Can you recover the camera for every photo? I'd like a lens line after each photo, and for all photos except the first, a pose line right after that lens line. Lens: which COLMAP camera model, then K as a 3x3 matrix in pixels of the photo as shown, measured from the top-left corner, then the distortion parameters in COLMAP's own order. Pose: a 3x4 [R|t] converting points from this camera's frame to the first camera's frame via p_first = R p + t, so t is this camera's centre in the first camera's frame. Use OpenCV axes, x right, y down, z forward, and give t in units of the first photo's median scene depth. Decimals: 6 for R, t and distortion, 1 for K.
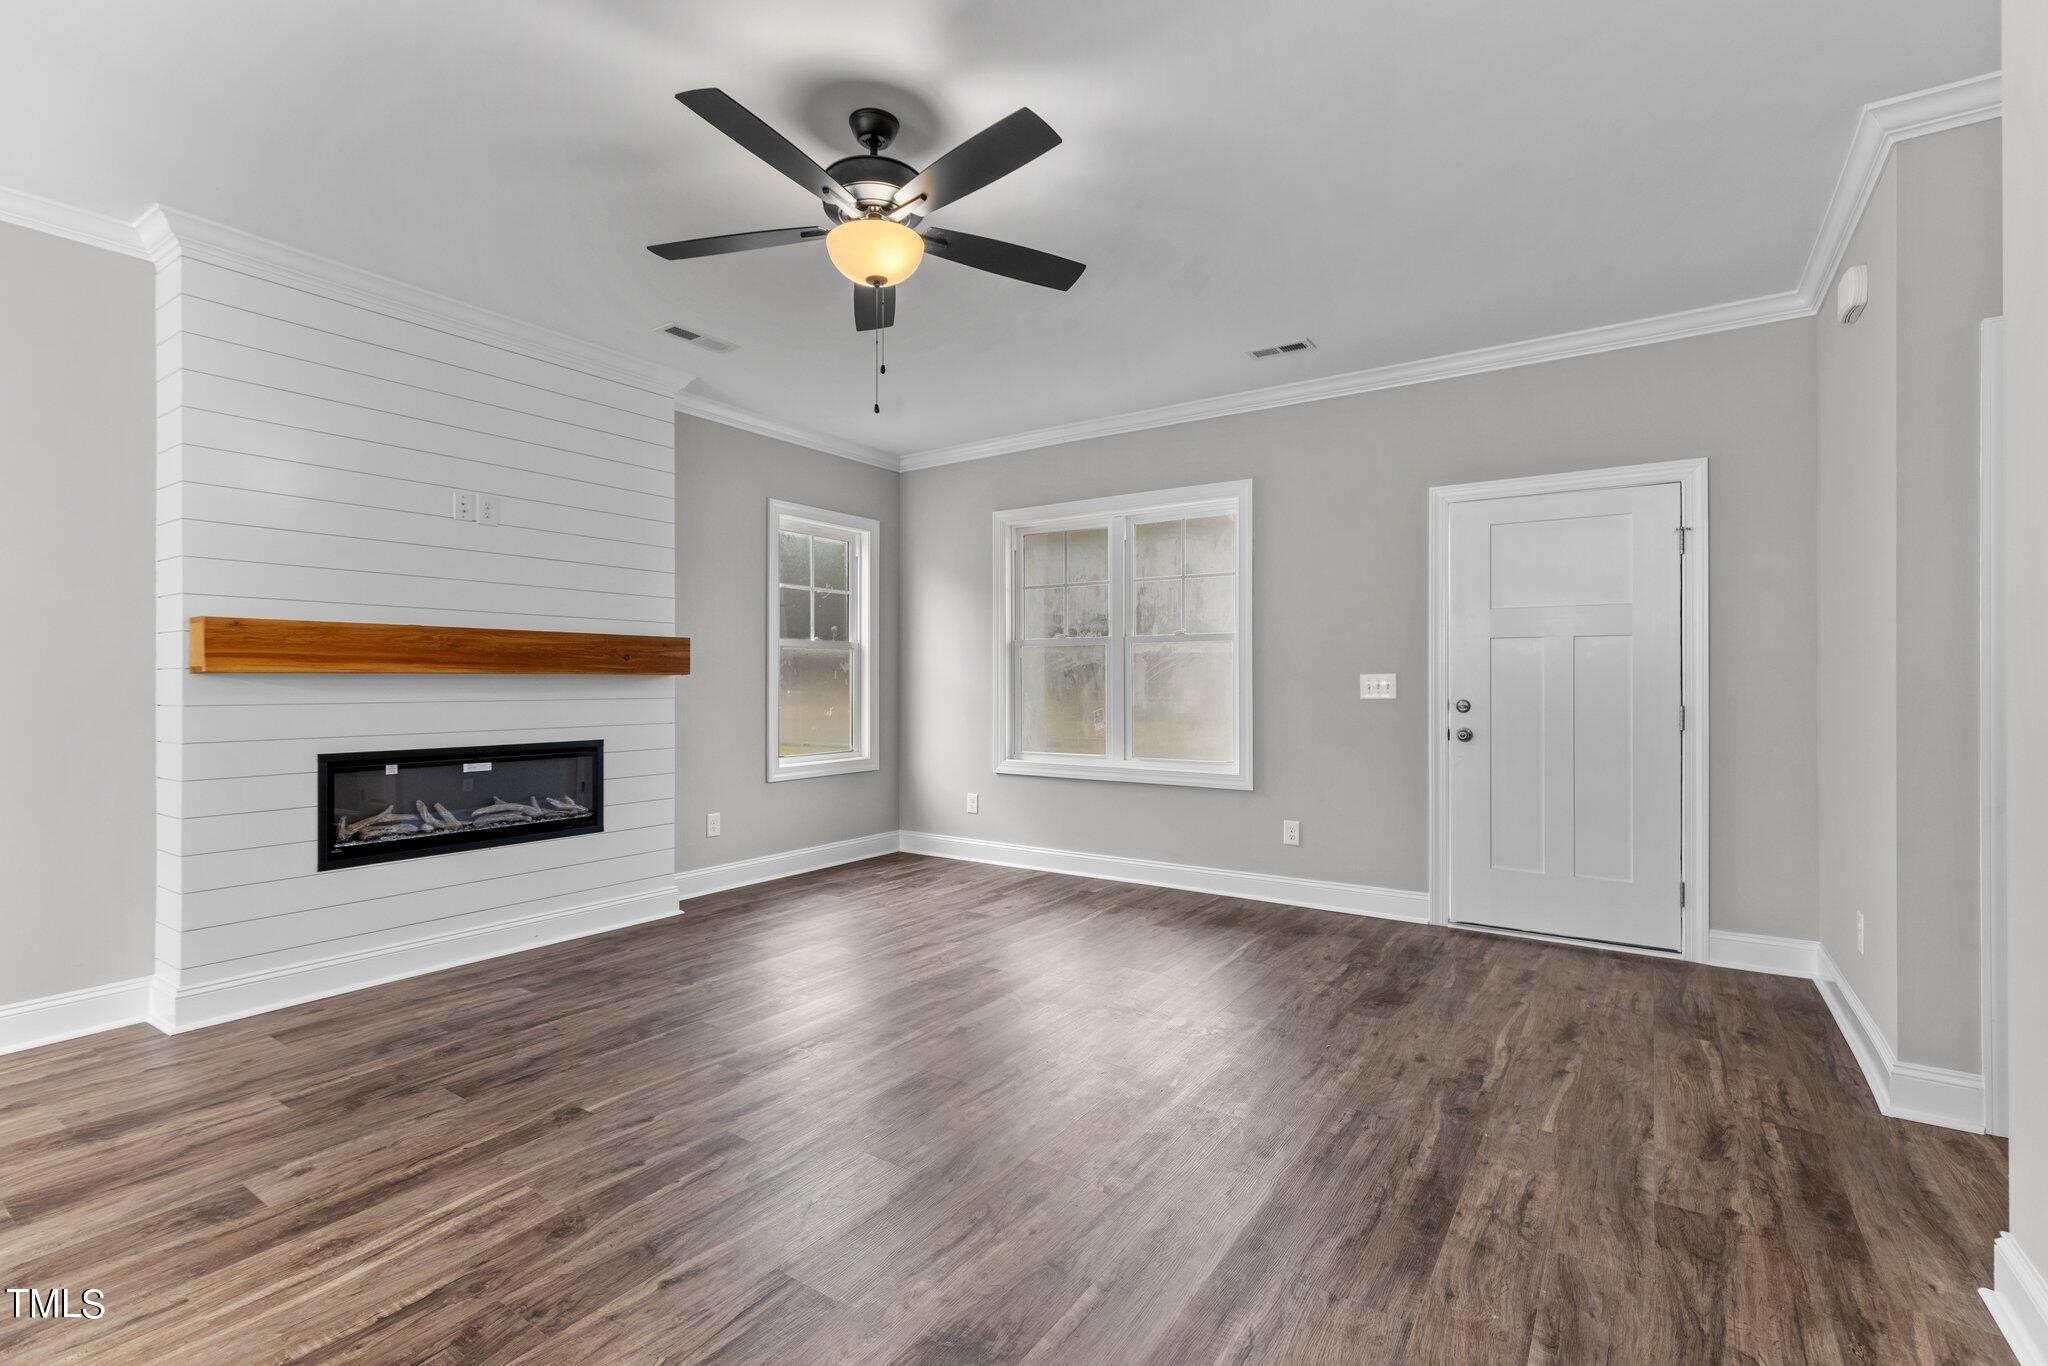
lens RADIAL K [[920.6, 0, 1033.1], [0, 920.6, 681.7], [0, 0, 1]] dist [0.005775, -0.000376]
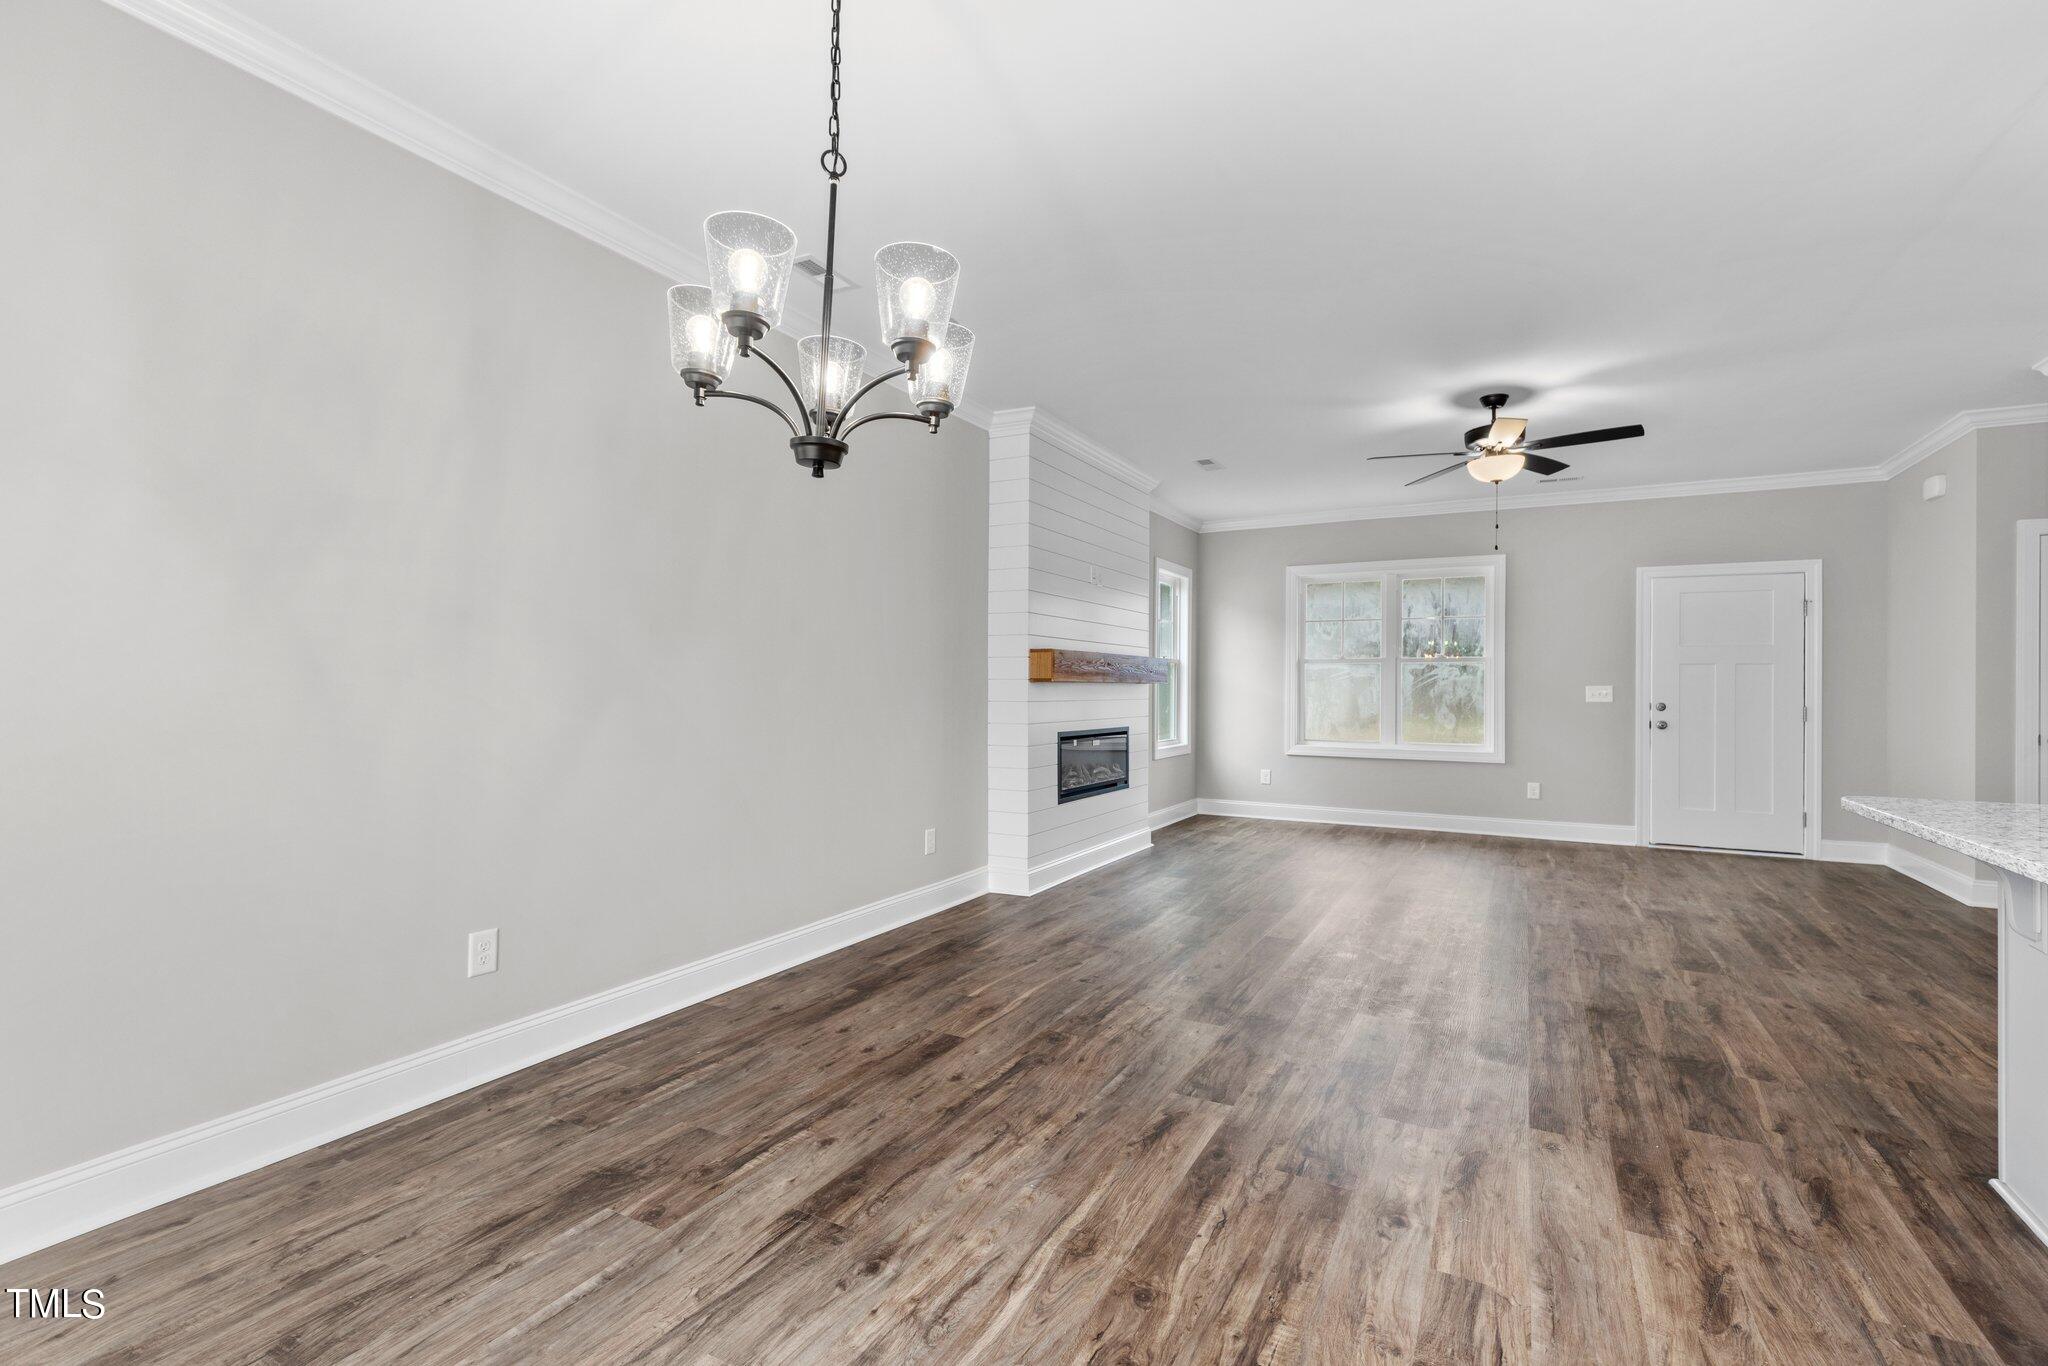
lens RADIAL K [[920.6, 0, 1034.1], [0, 920.6, 683.9], [0, 0, 1]] dist [0.005775, -0.000376]
pose [[0.994260, 0.007900, 0.106696, -0.834431], [-0.007285, 0.999955, -0.006144, 0.005361], [-0.106740, 0.005332, 0.994273, -0.498411]]
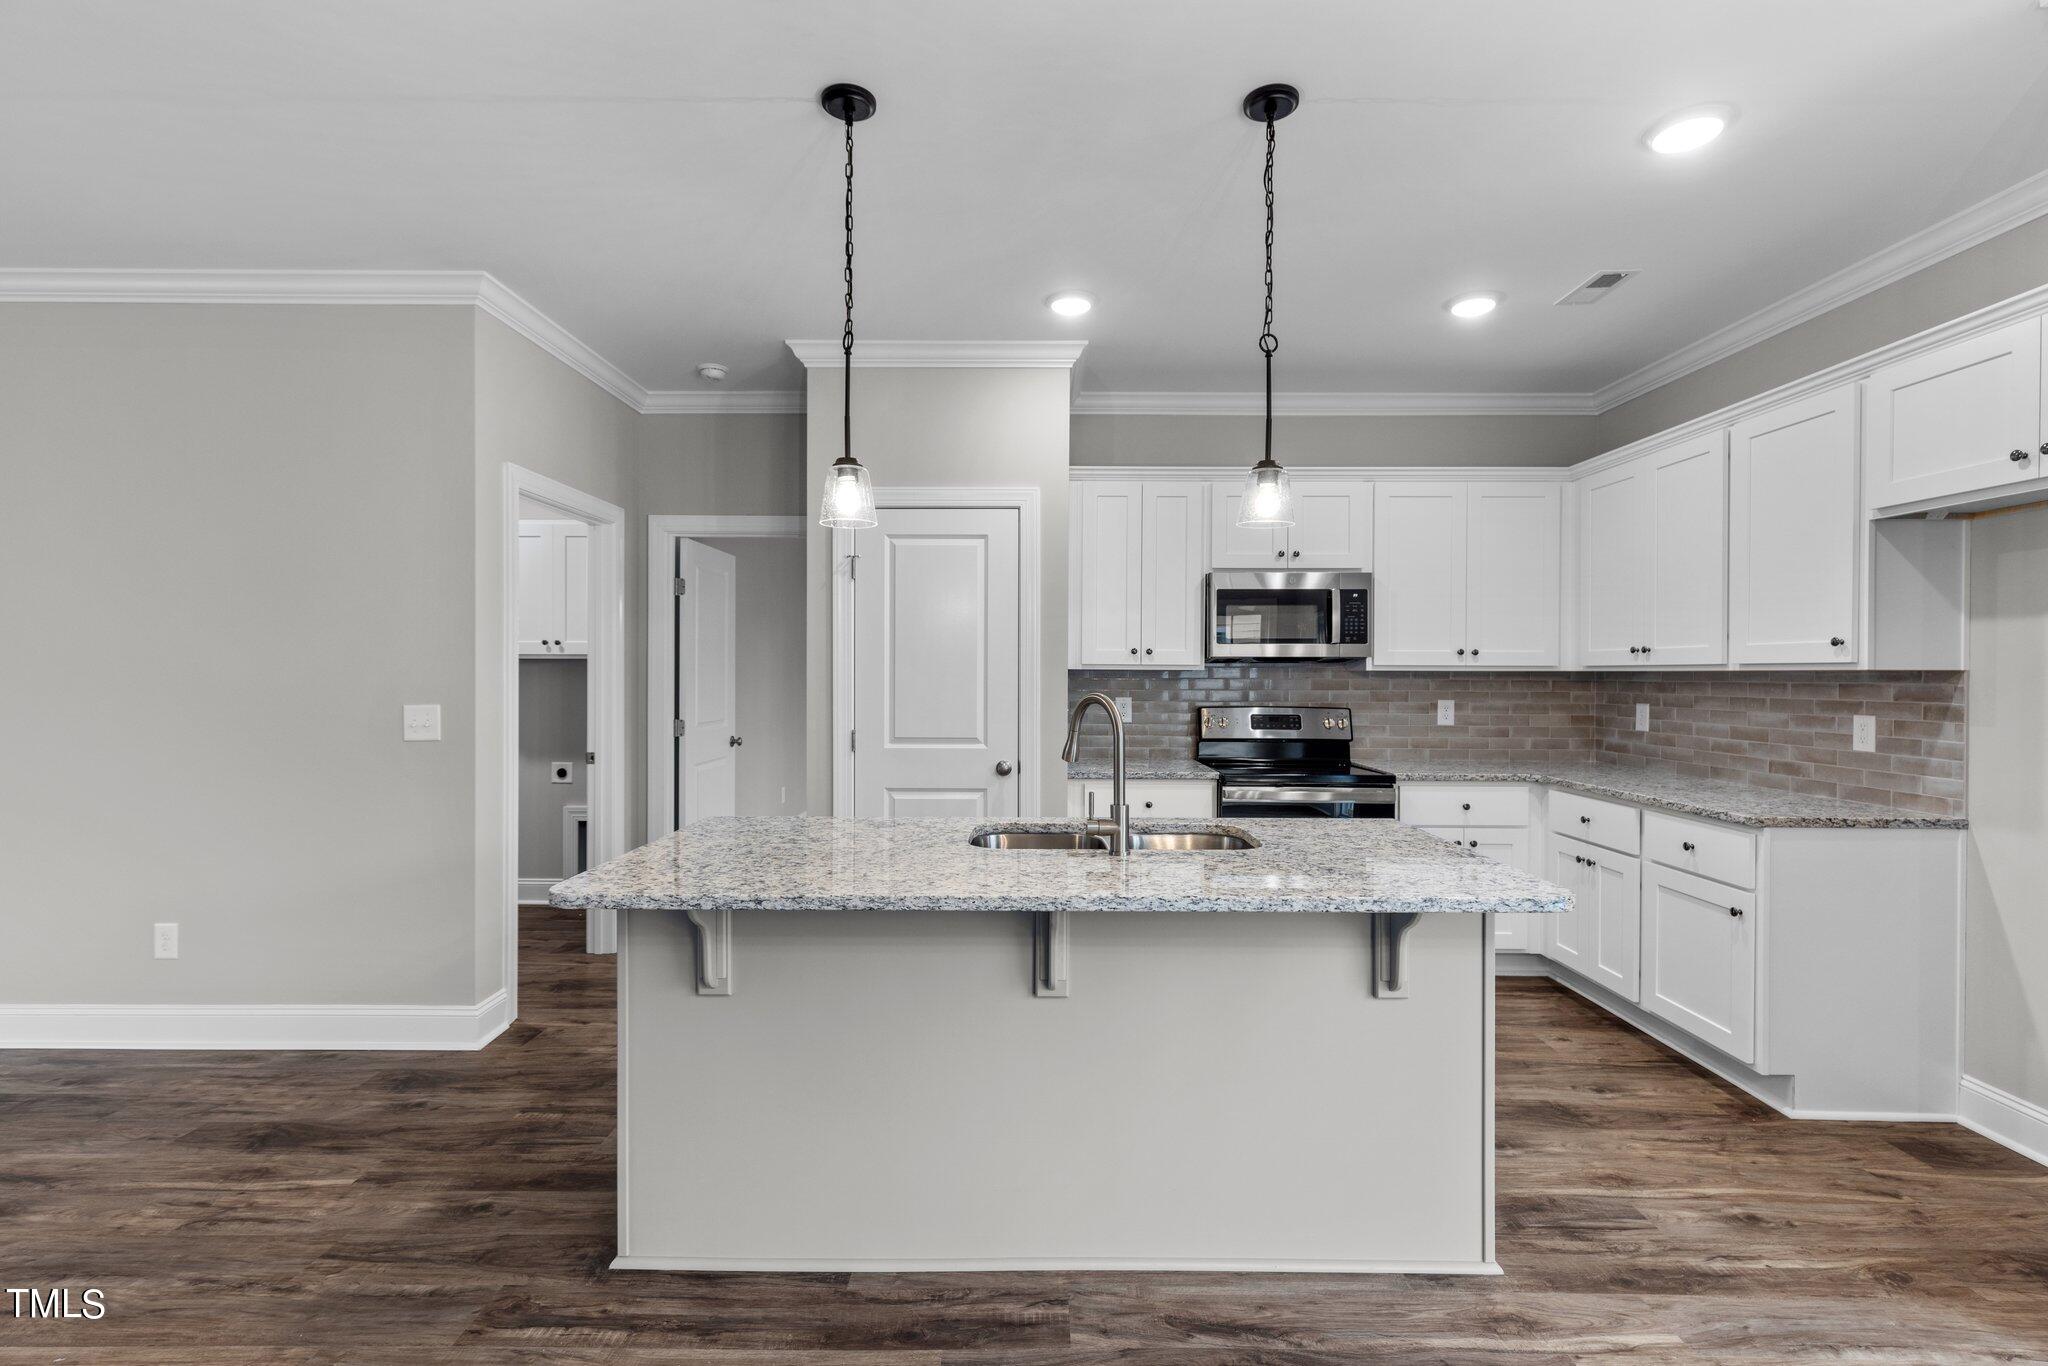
lens RADIAL K [[920.6, 0, 1024.2], [0, 920.6, 676.7], [0, 0, 1]] dist [0.005775, -0.000376]
pose [[-0.555397, -0.004363, 0.831574, -0.764073], [-0.002367, 0.999990, 0.003665, -0.037192], [-0.831582, 0.000067, -0.555402, 0.077618]]
